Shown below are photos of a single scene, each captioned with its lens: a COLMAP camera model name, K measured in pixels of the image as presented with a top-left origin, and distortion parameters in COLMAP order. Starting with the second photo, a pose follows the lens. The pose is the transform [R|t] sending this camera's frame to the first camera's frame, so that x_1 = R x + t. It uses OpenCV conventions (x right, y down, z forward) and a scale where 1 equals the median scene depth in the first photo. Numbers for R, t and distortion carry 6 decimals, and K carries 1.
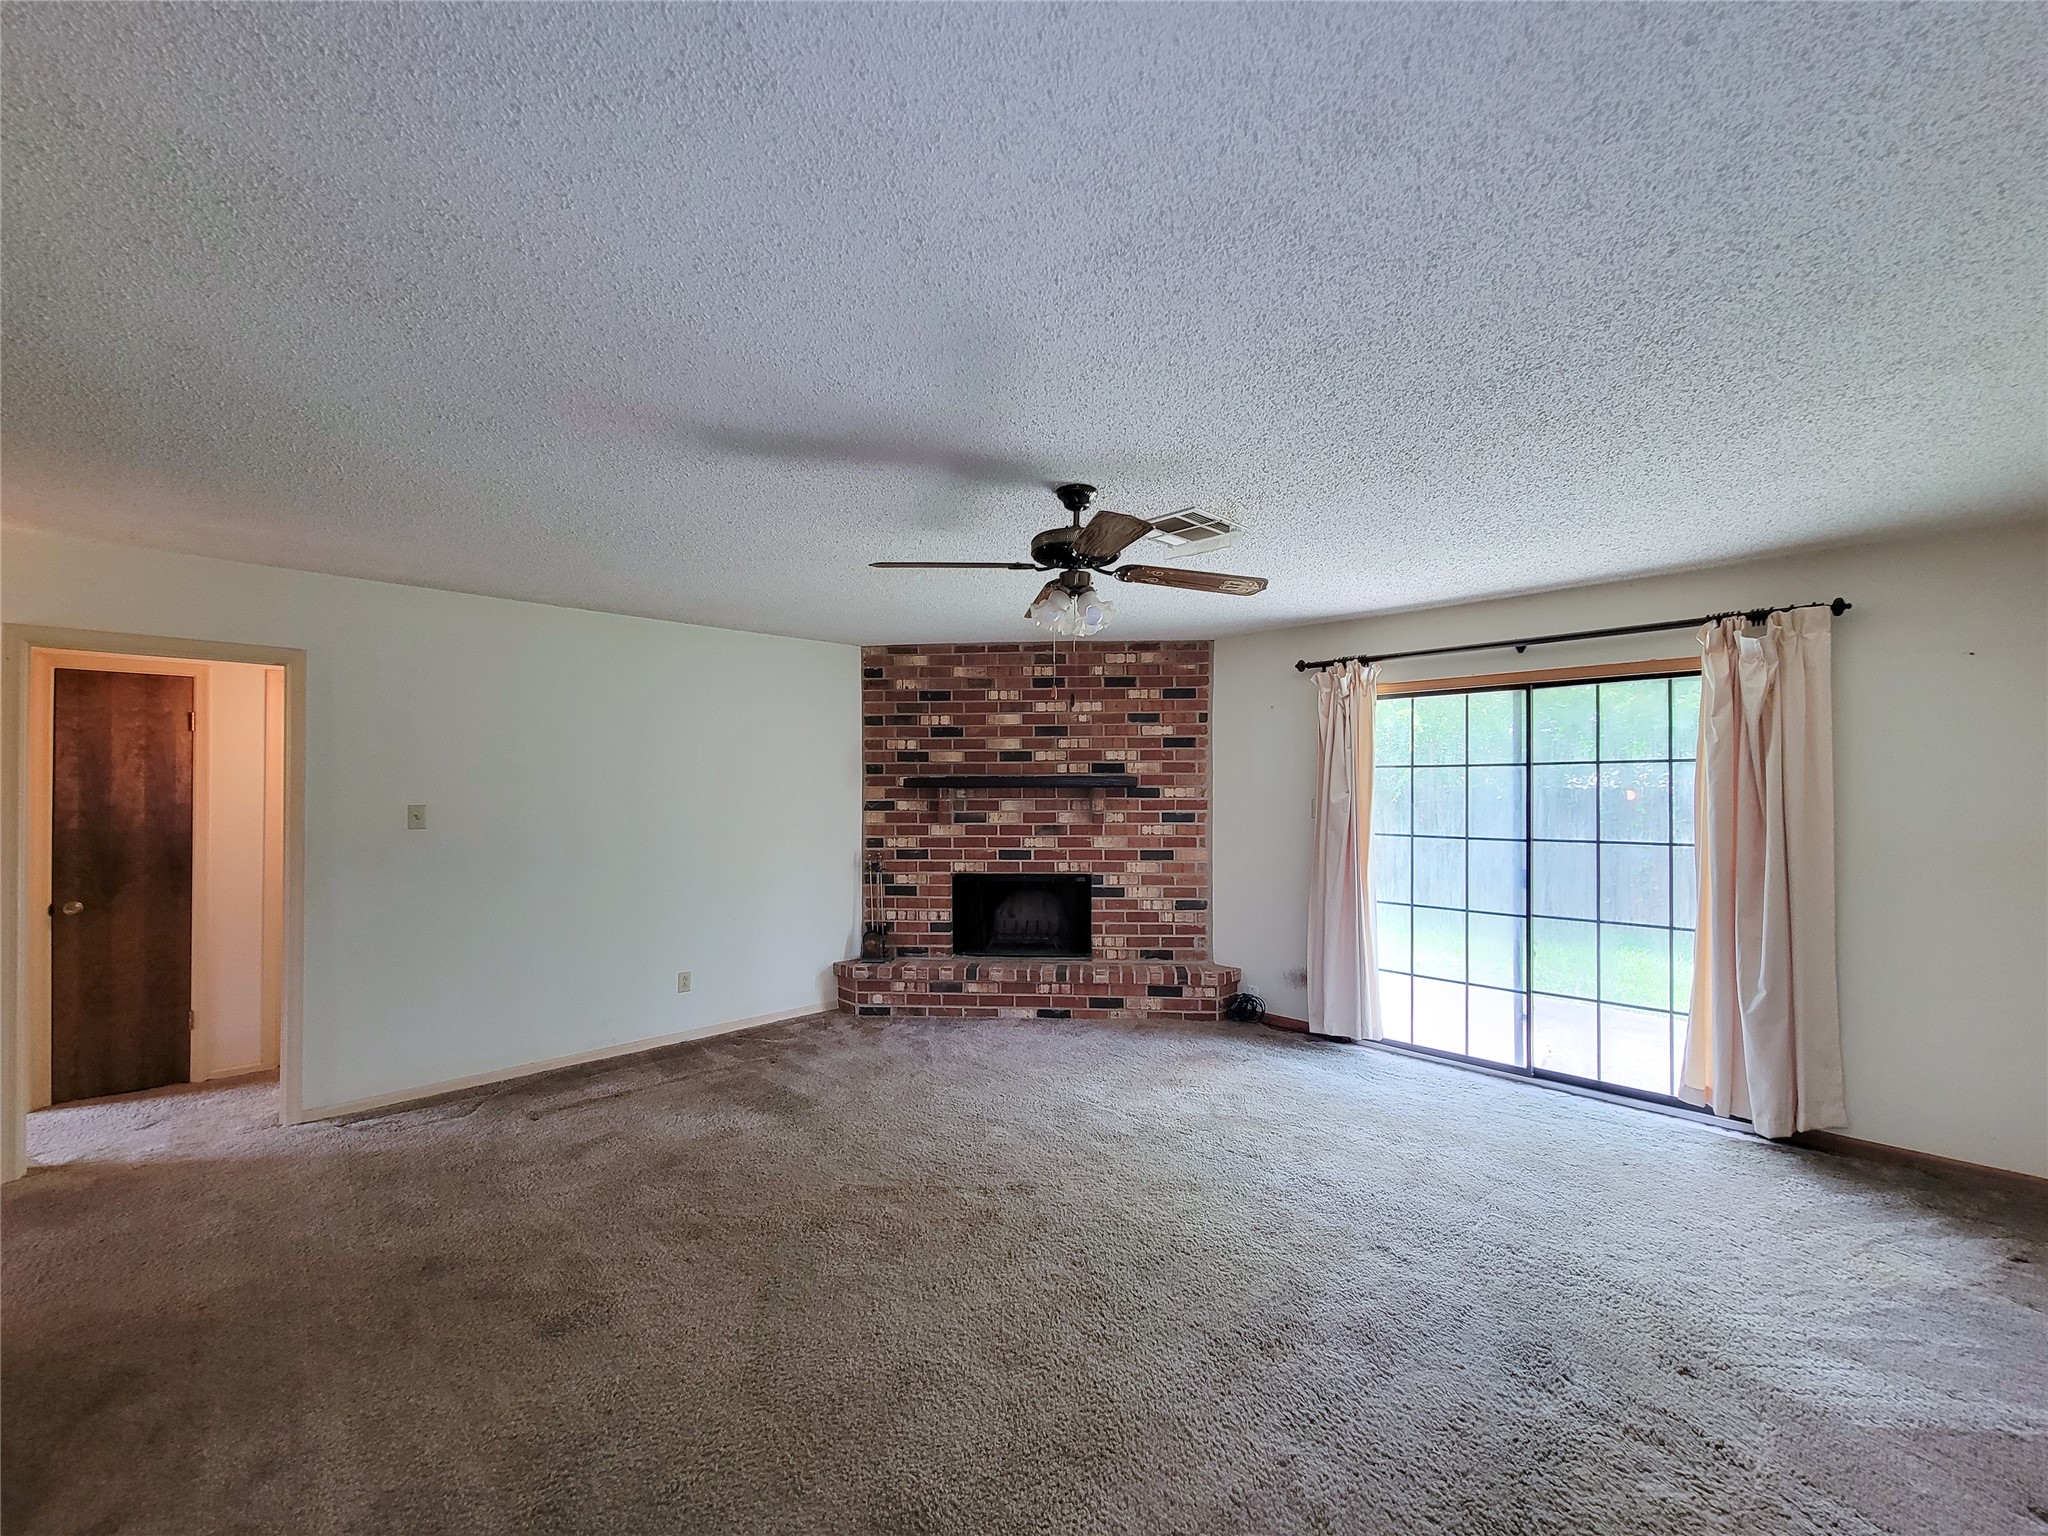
lens RADIAL K [[830.2, 0, 1020.8], [0, 830.2, 788.4], [0, 0, 1]] dist [-0.002881, -0.000437]
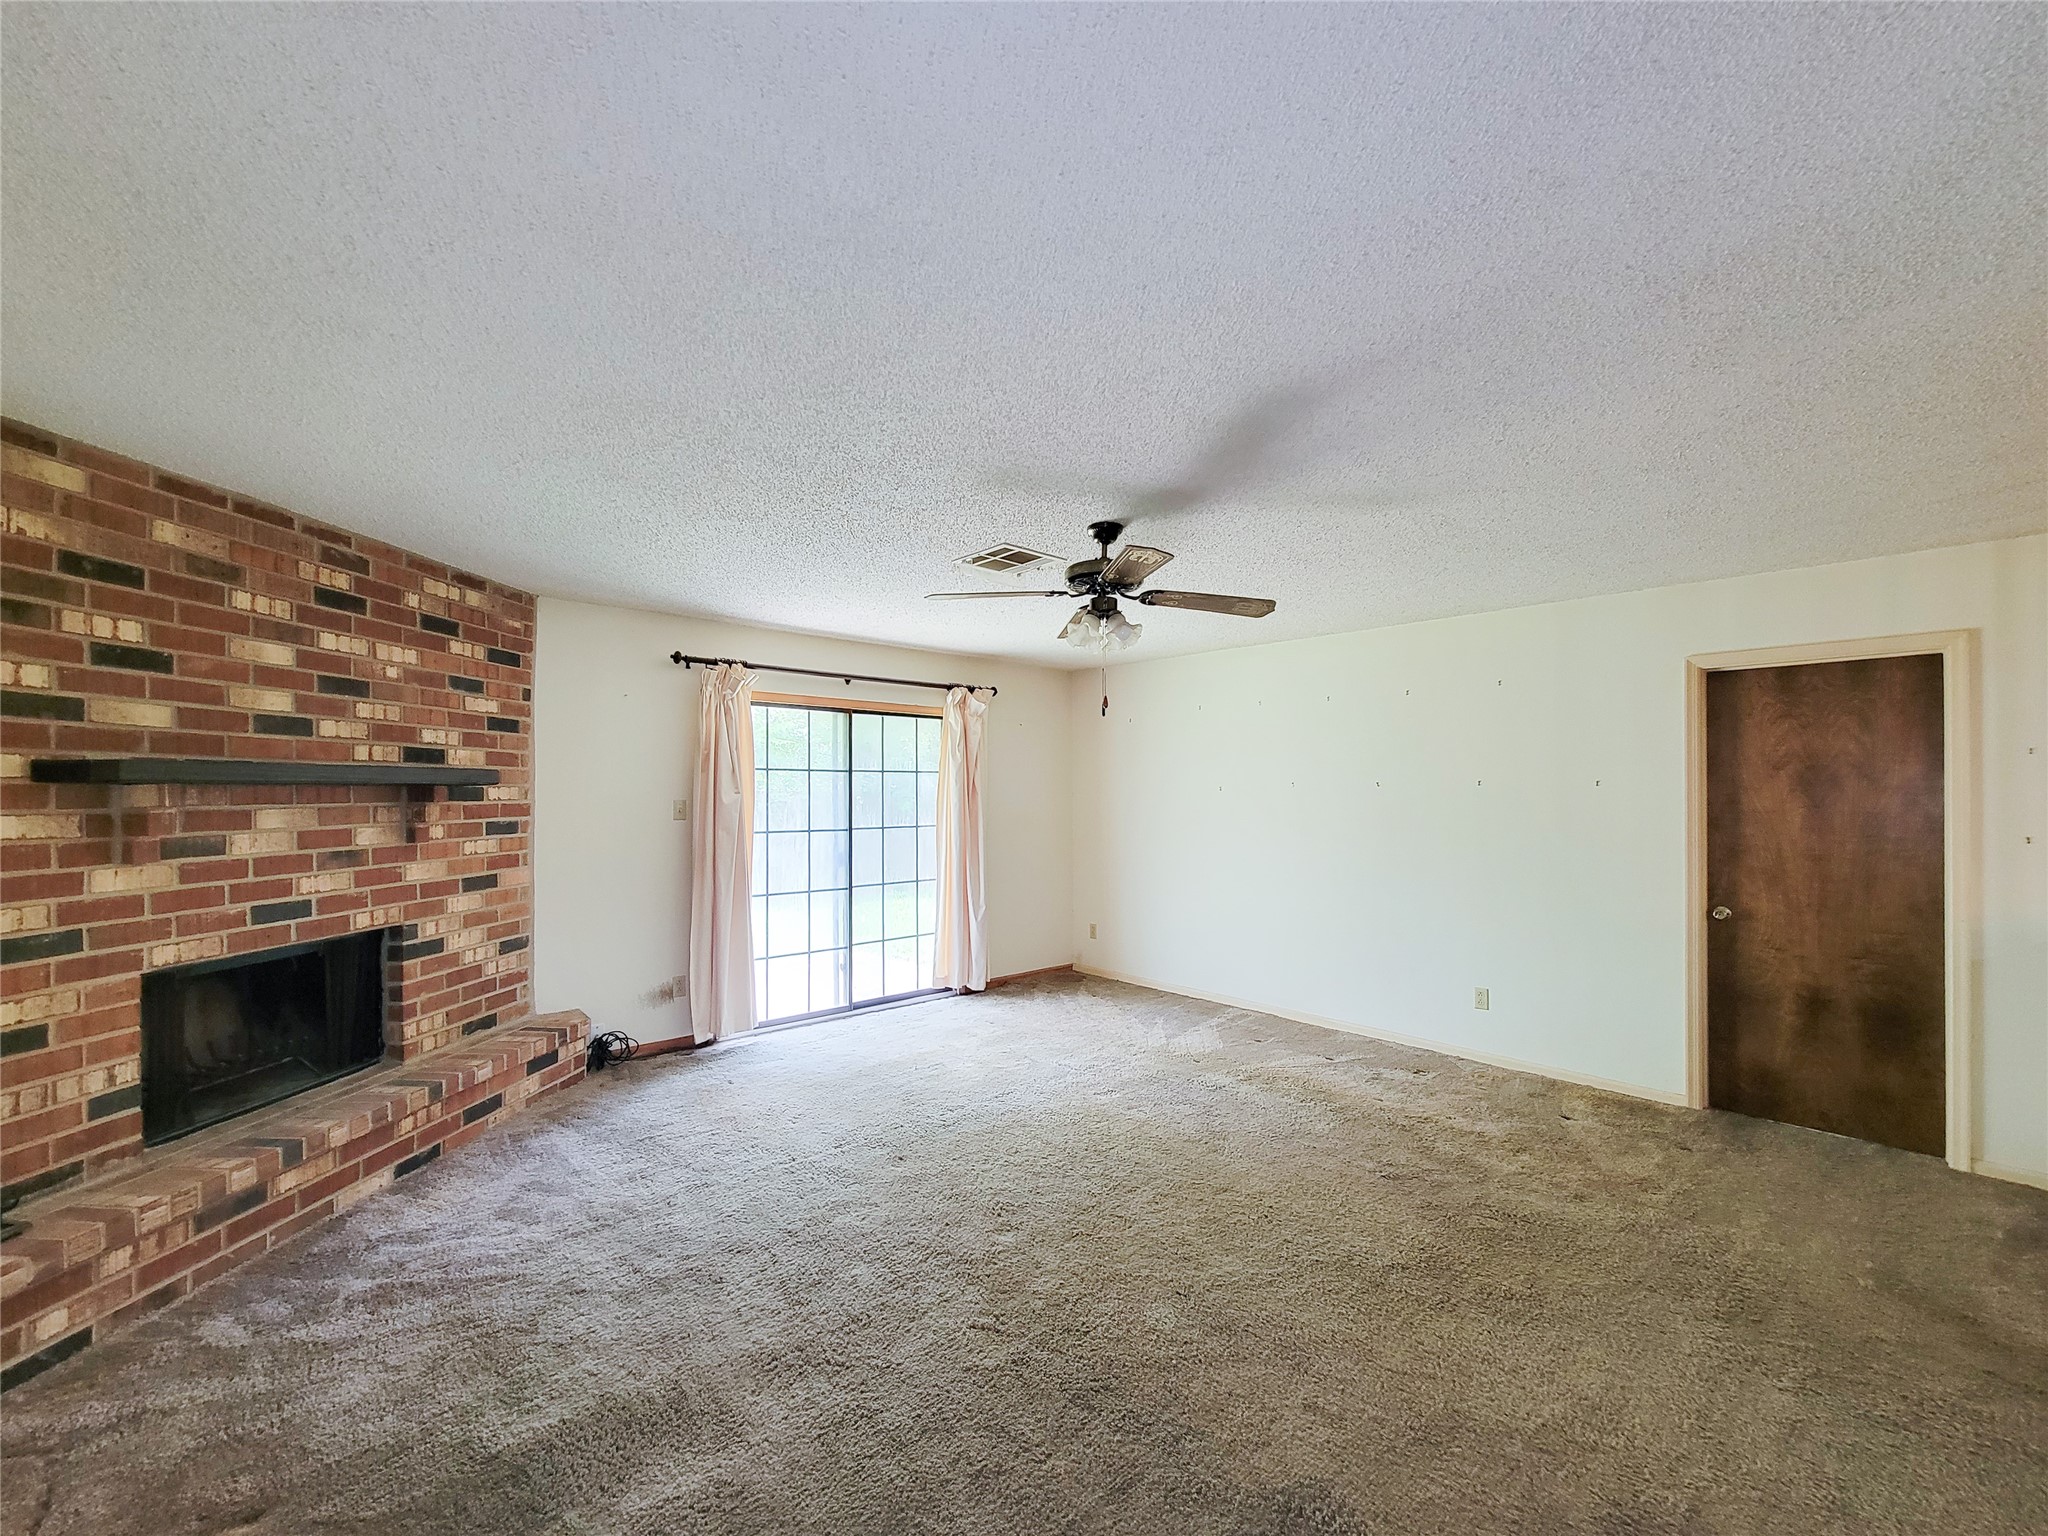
lens RADIAL K [[855.8, 0, 1004.5], [0, 855.8, 791.1], [0, 0, 1]] dist [0.000115, -0.004836]
pose [[0.042702, 0.001899, 0.999086, -0.538068], [-0.002304, 0.999996, -0.001802, 0.003178], [-0.999085, -0.002225, 0.042706, 0.525046]]
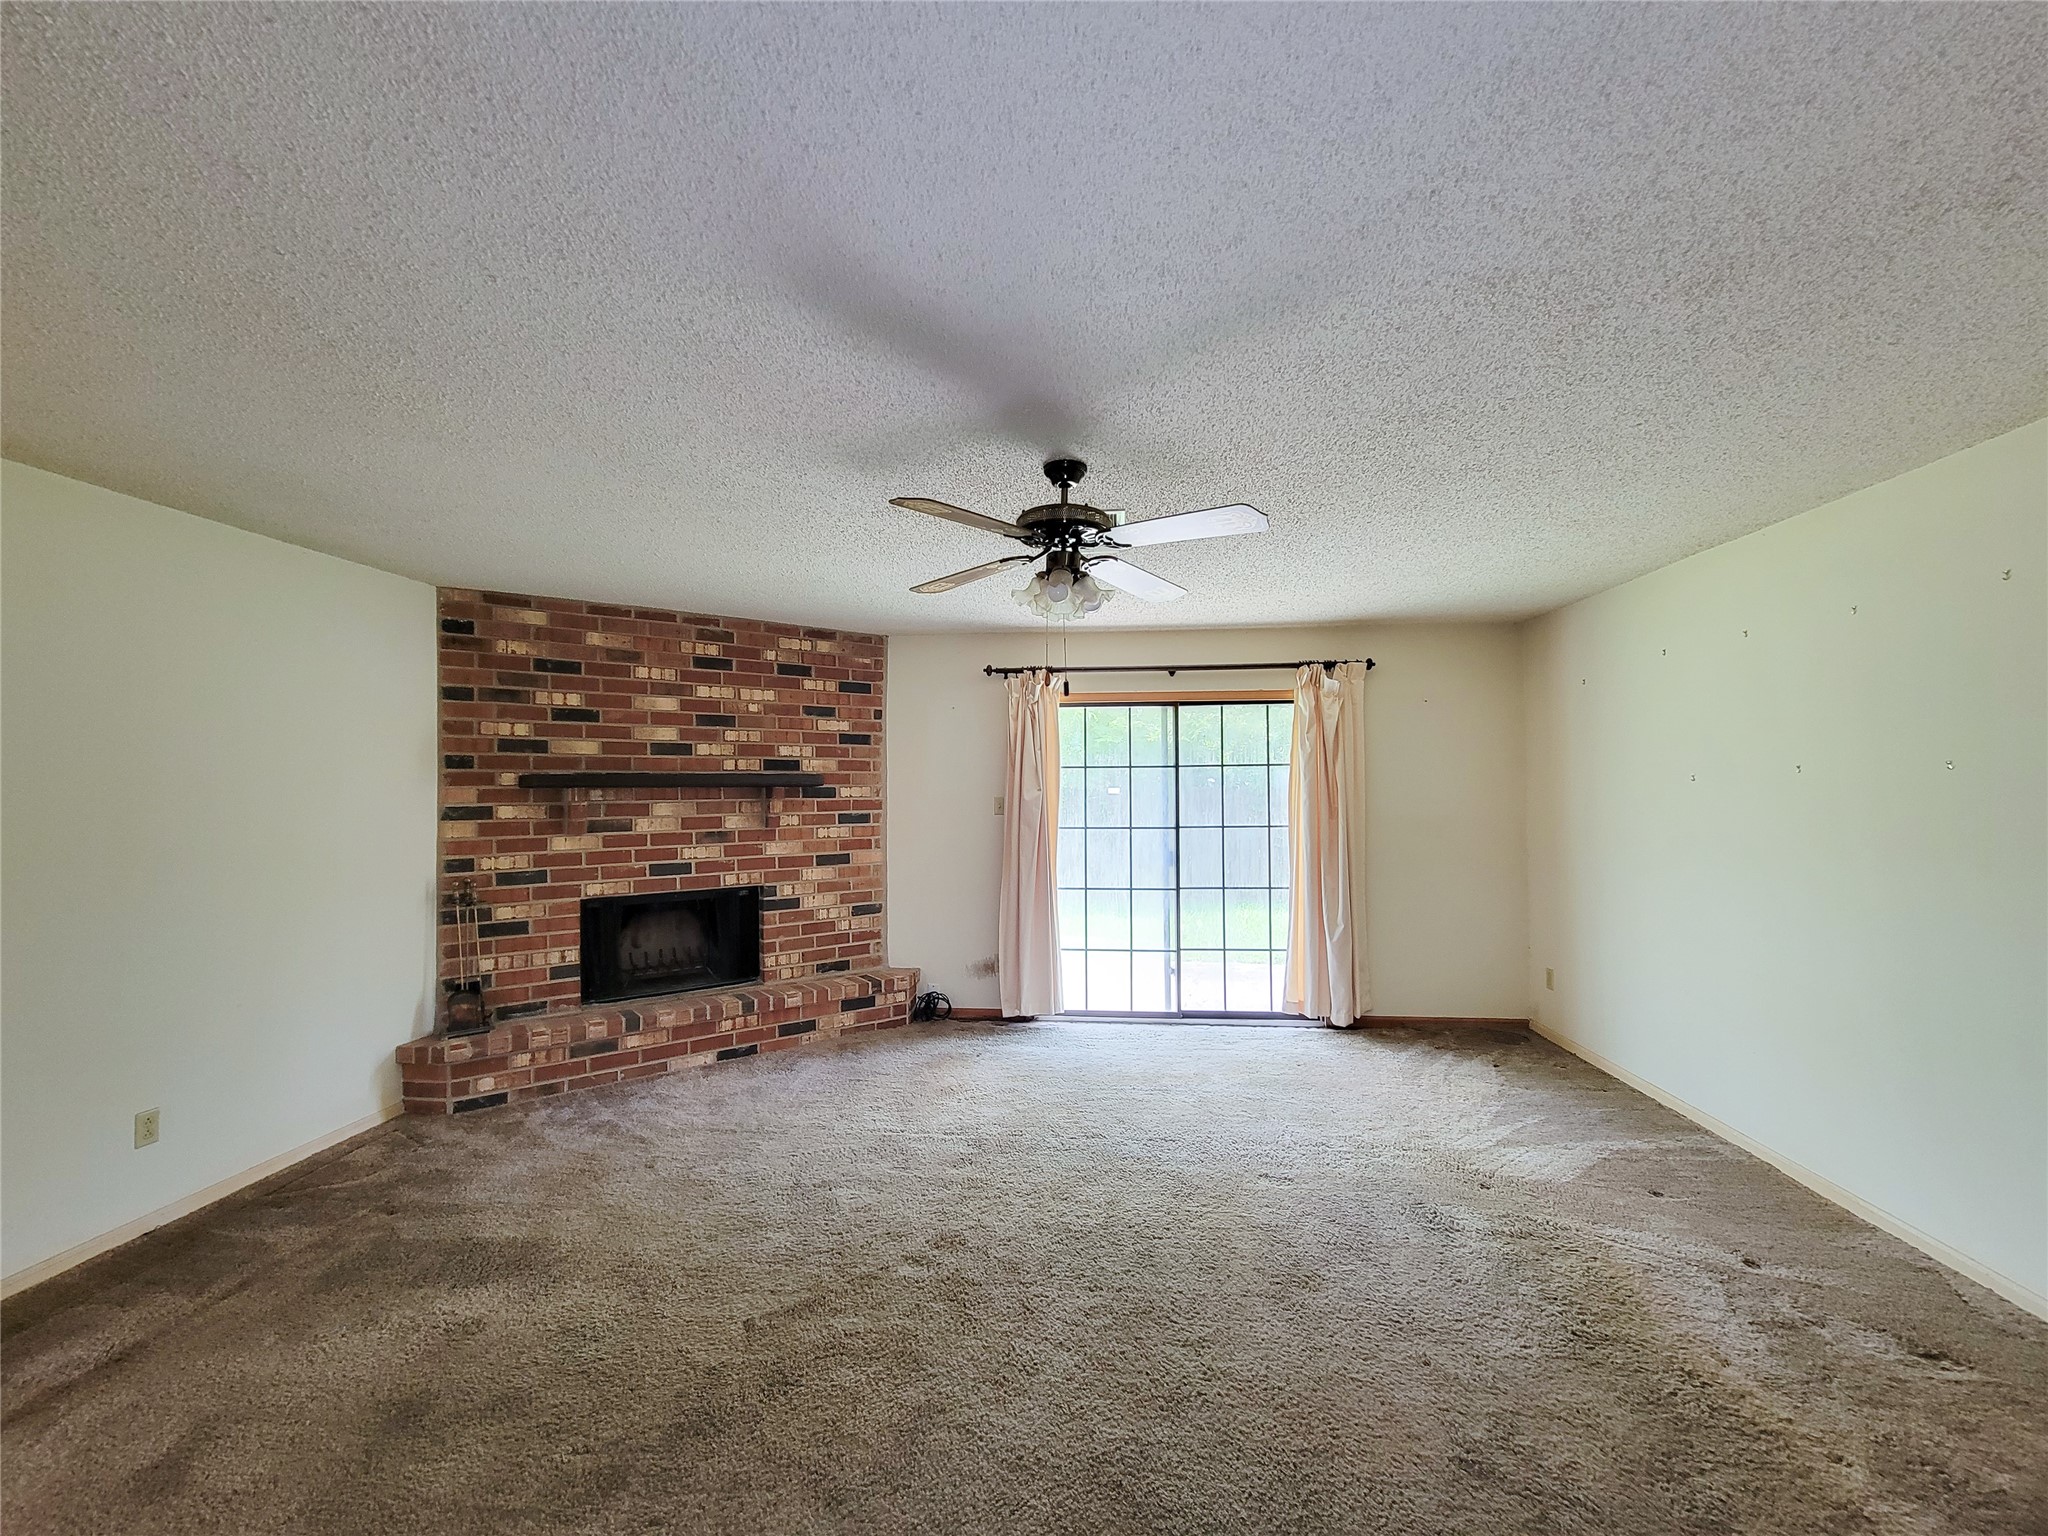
lens RADIAL K [[832.8, 0, 1019.2], [0, 832.8, 779.3], [0, 0, 1]] dist [-0.000846, -0.000891]
pose [[0.761669, 0.004228, 0.647952, -0.281691], [0.005784, 0.999895, -0.013324, 0.004137], [-0.647940, 0.013896, 0.761565, 0.152374]]
